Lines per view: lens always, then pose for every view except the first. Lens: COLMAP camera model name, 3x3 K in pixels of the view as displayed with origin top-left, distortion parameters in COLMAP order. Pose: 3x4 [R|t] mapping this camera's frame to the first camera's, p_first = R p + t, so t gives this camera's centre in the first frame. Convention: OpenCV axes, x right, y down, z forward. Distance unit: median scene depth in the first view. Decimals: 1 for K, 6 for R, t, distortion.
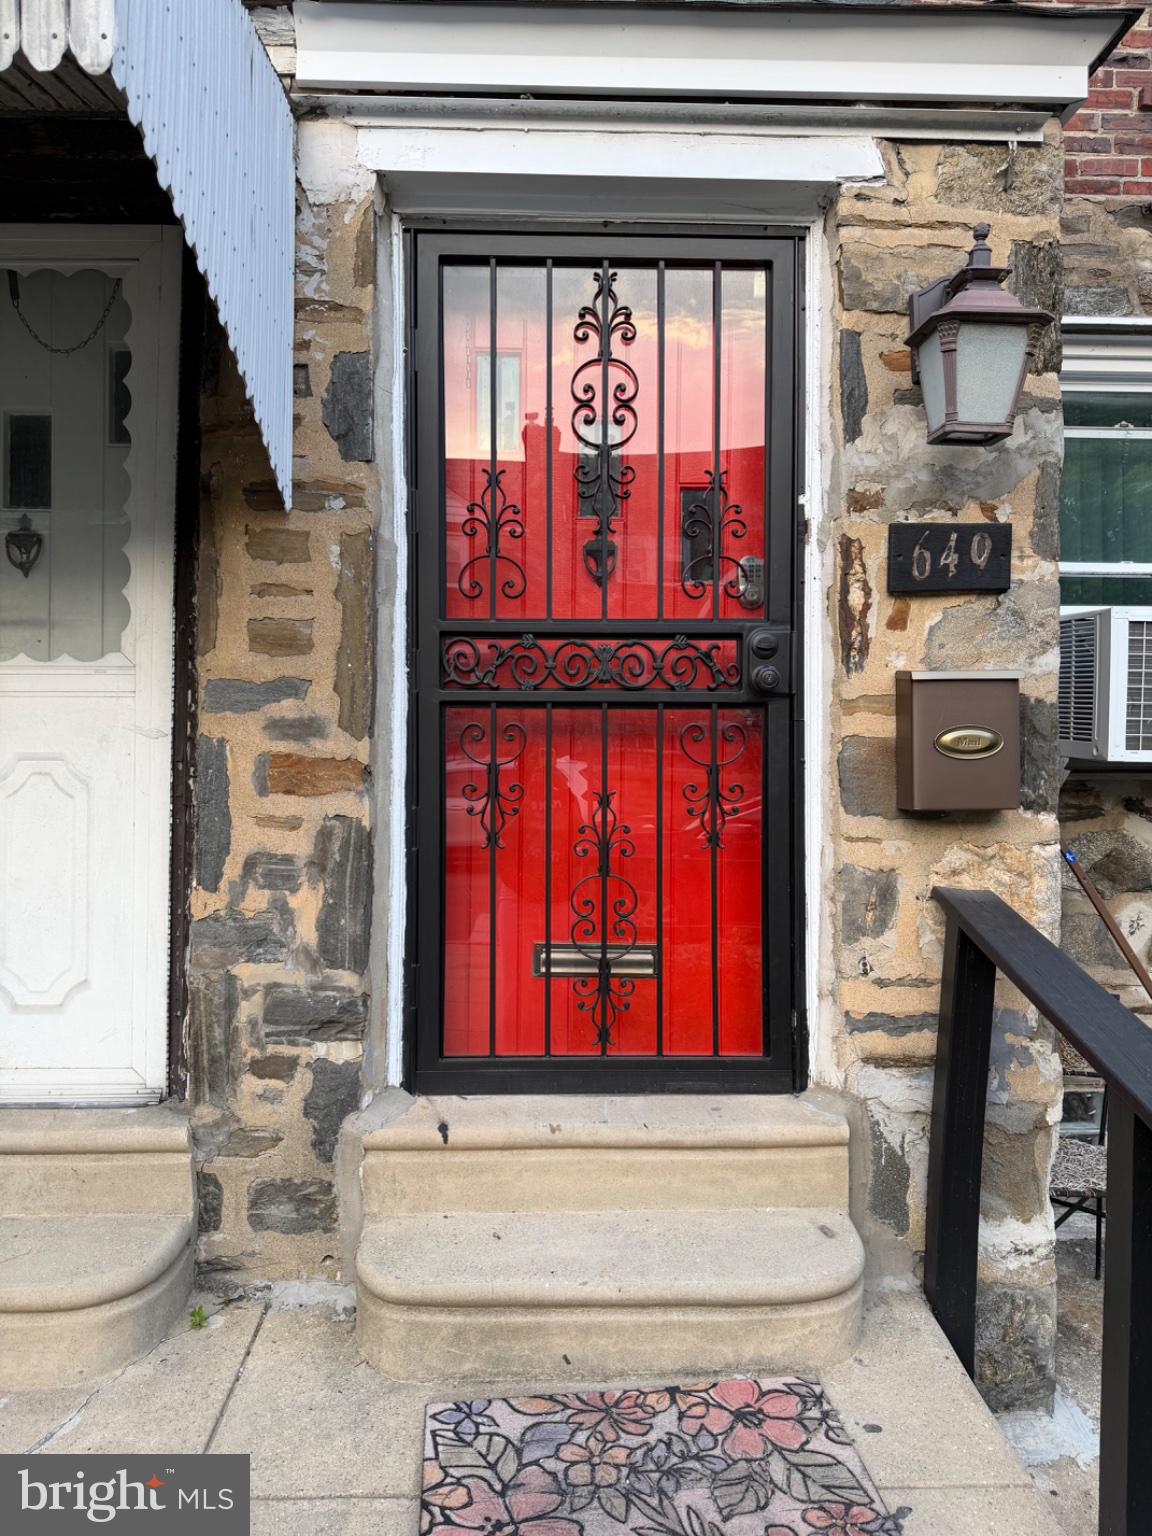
lens RADIAL K [[1084.1, 0, 583.1], [0, 1084.1, 768.4], [0, 0, 1]] dist [0.189865, -0.413810]
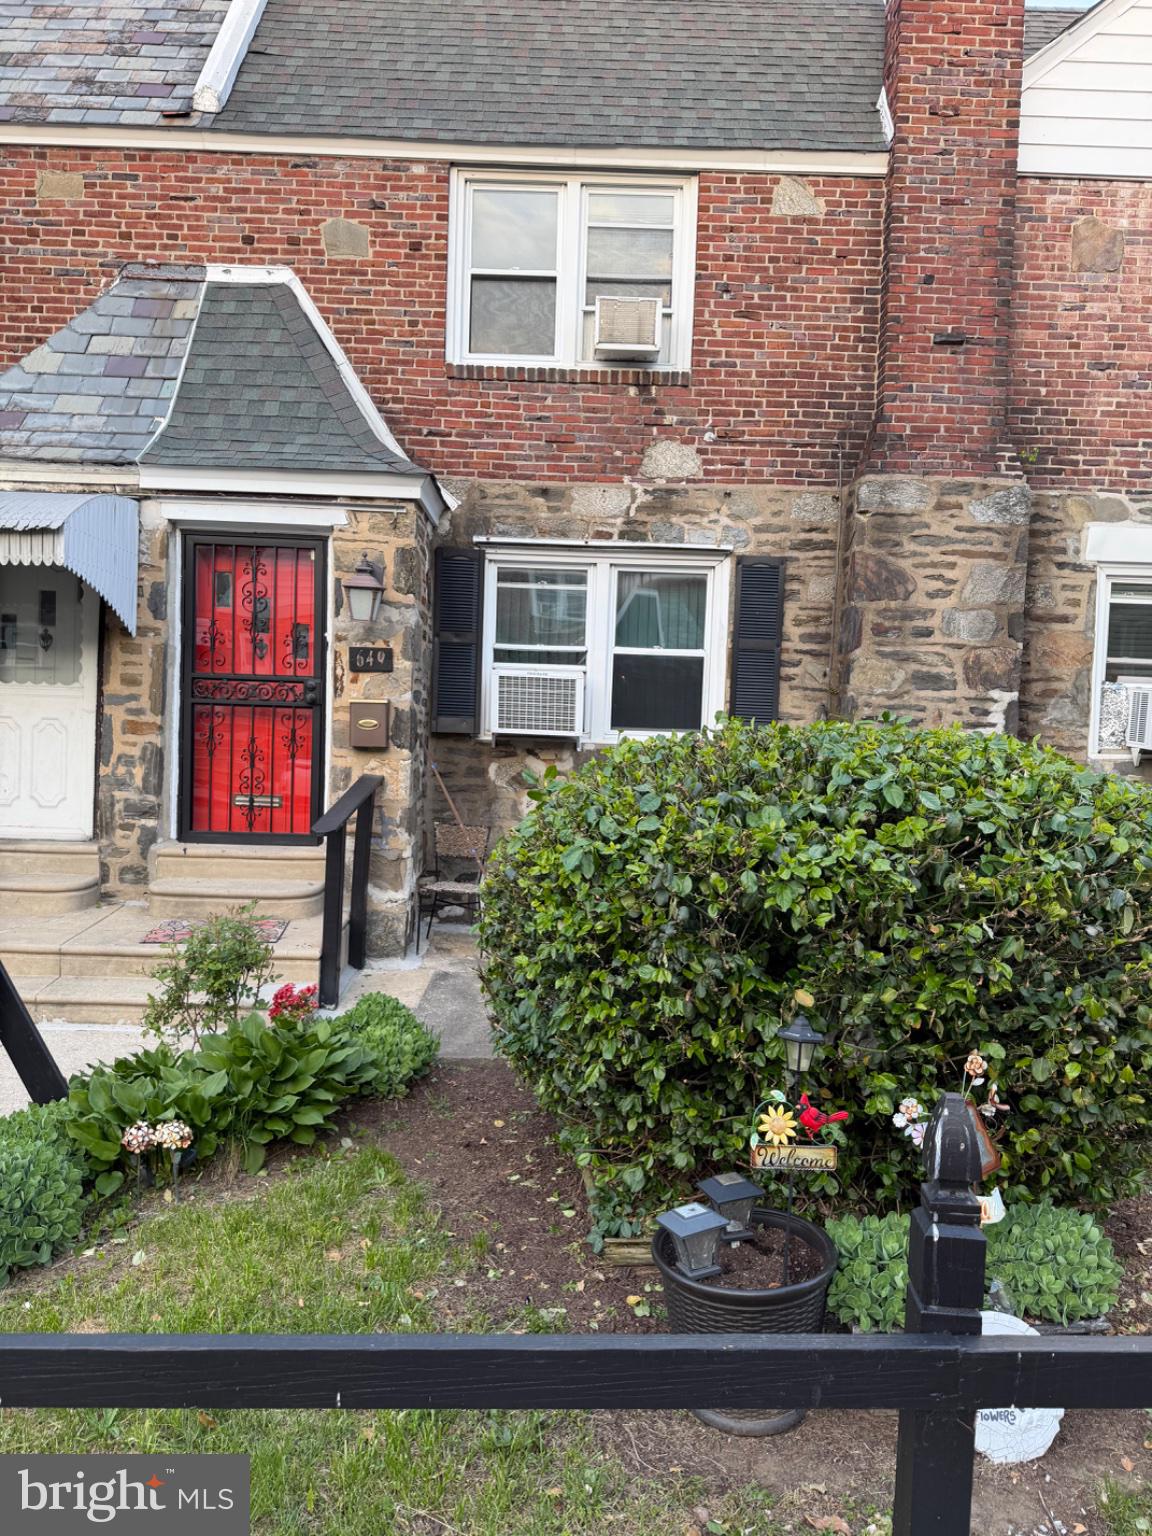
lens RADIAL K [[1084.1, 0, 583.1], [0, 1084.1, 768.4], [0, 0, 1]] dist [0.189865, -0.413810]
pose [[0.999336, 0.030387, -0.020094, 0.956690], [-0.029609, 0.998841, 0.037956, -0.031683], [0.021224, -0.037336, 0.999077, -1.850549]]
